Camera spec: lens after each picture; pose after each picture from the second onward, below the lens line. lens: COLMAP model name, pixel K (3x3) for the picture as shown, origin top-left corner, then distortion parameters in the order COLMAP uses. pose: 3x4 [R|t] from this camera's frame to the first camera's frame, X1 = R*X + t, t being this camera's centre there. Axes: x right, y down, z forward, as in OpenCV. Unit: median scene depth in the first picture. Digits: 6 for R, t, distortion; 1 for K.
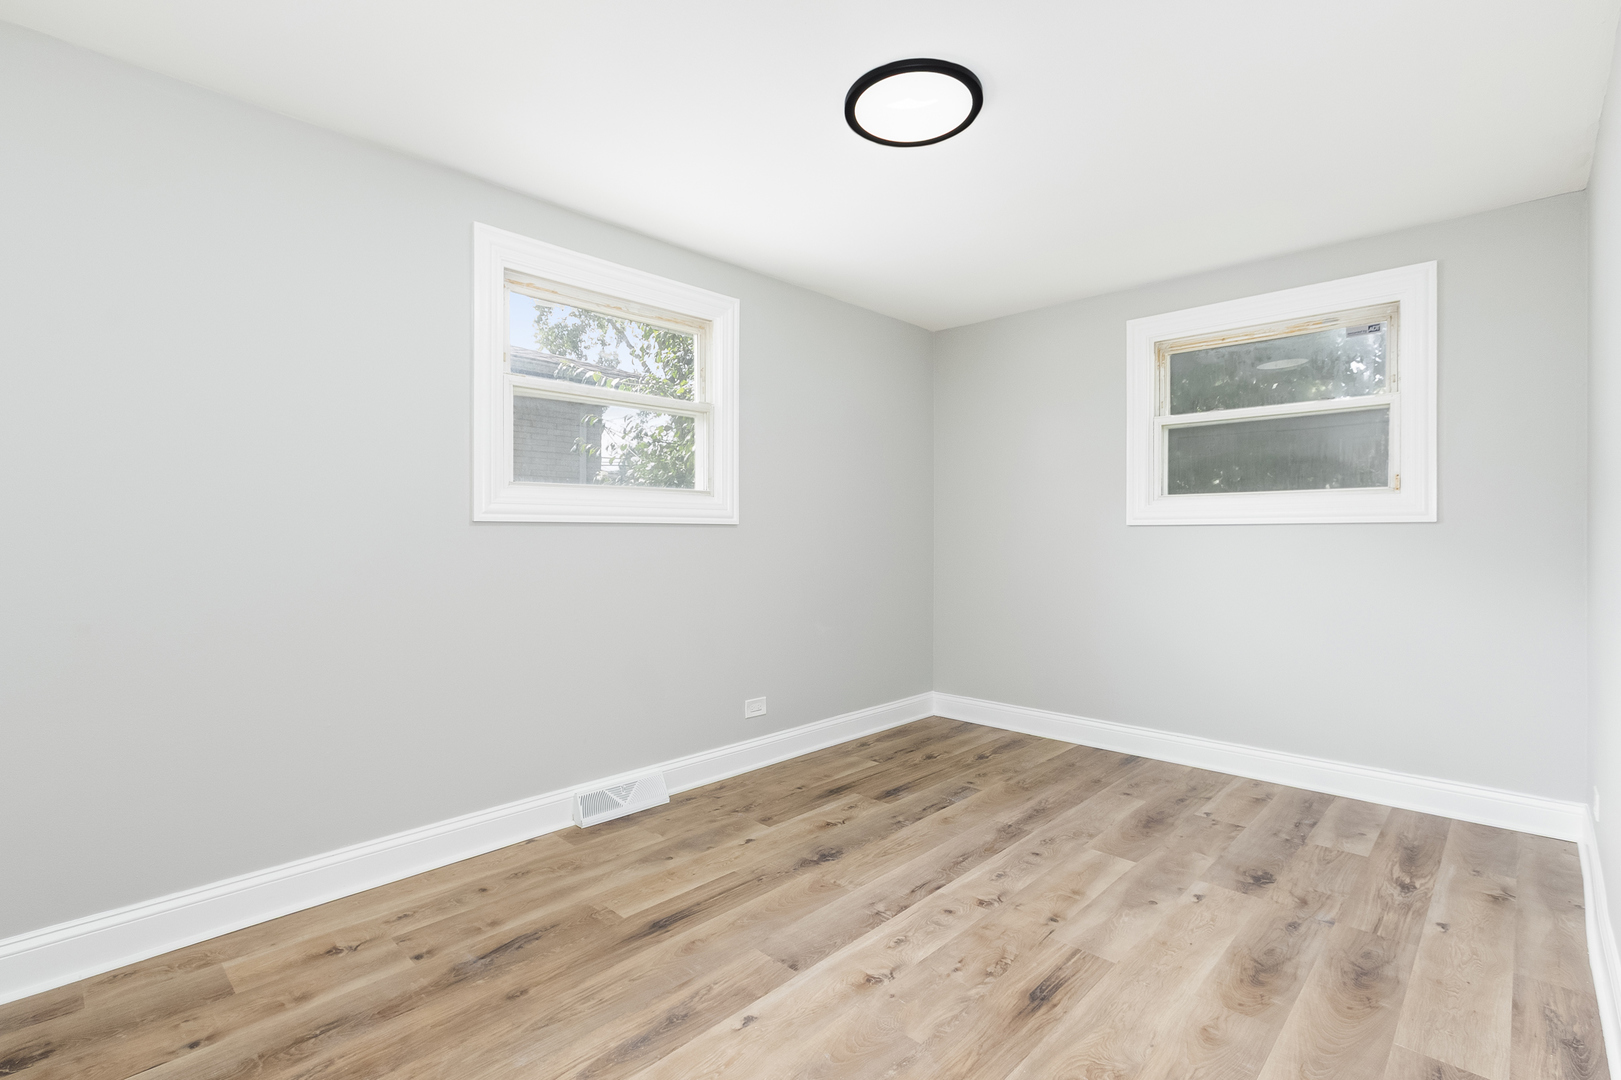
lens RADIAL K [[758.0, 0, 804.3], [0, 758.0, 532.6], [0, 0, 1]] dist [0.000857, -0.000709]
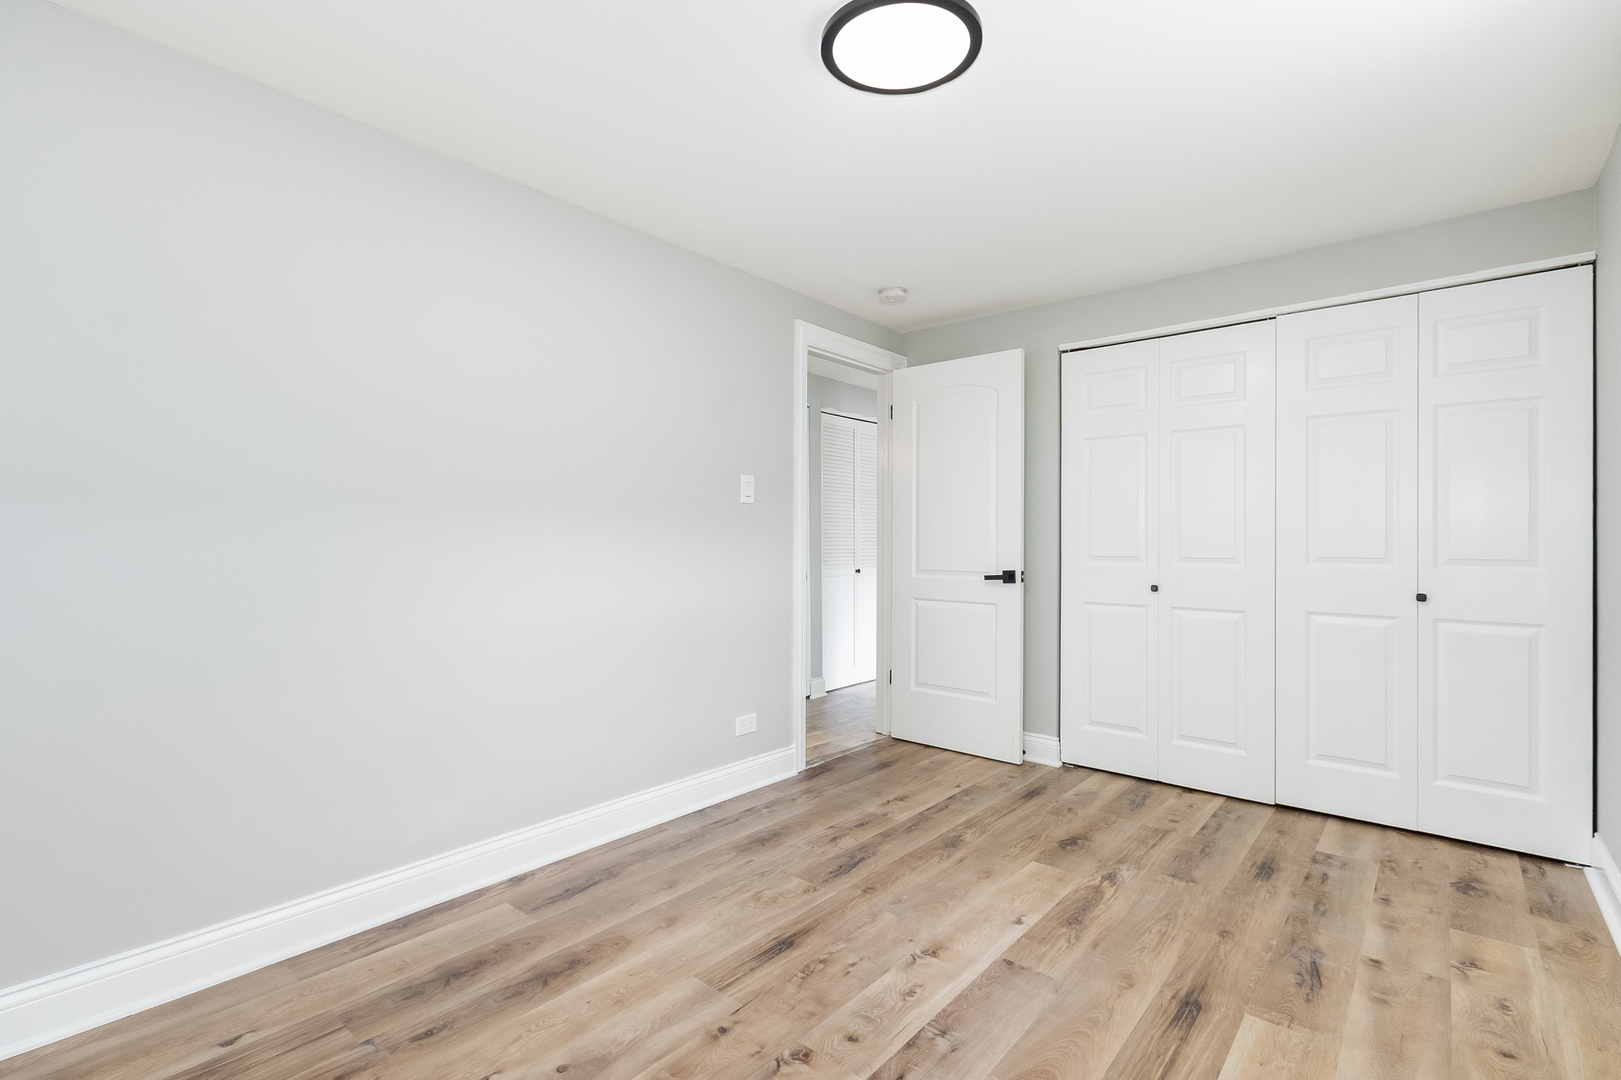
lens RADIAL K [[758.0, 0, 804.3], [0, 758.0, 532.6], [0, 0, 1]] dist [0.000857, -0.000709]
pose [[-0.998482, -0.004340, -0.054912, 0.317284], [-0.003755, 0.999935, -0.010750, -0.003863], [0.054955, -0.010528, -0.998433, 1.979574]]
